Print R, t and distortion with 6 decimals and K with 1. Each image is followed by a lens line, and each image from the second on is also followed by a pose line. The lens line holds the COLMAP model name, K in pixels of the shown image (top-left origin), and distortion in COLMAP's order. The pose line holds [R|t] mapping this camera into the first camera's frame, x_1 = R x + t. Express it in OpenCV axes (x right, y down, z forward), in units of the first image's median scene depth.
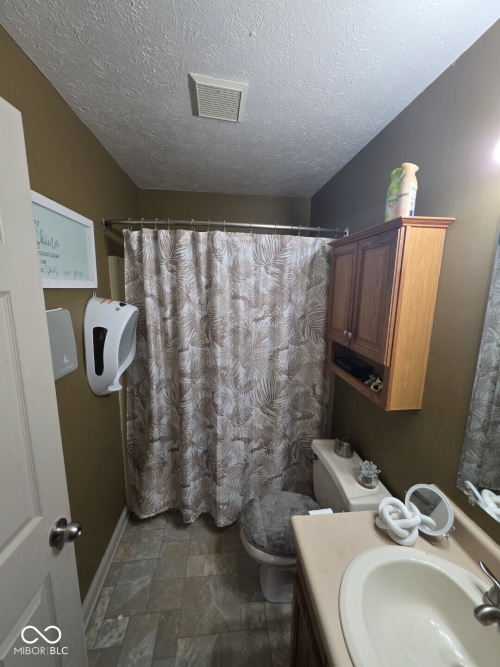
lens RADIAL K [[269.3, 0, 251.9], [0, 269.3, 334.9], [0, 0, 1]] dist [-0.001062, 0.000124]
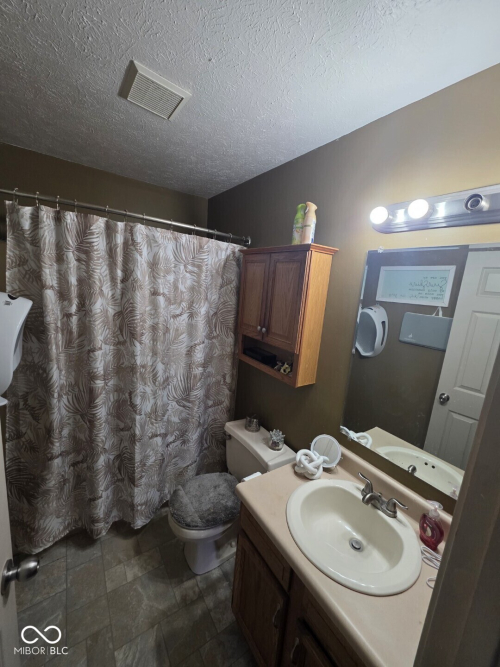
lens RADIAL K [[266.5, 0, 255.8], [0, 266.5, 334.7], [0, 0, 1]] dist [0.000471, 0.000380]
pose [[0.879581, -0.027063, 0.474978, -0.202516], [0.012332, 0.999342, 0.034104, -0.017383], [-0.475589, -0.024140, 0.879337, -0.037109]]
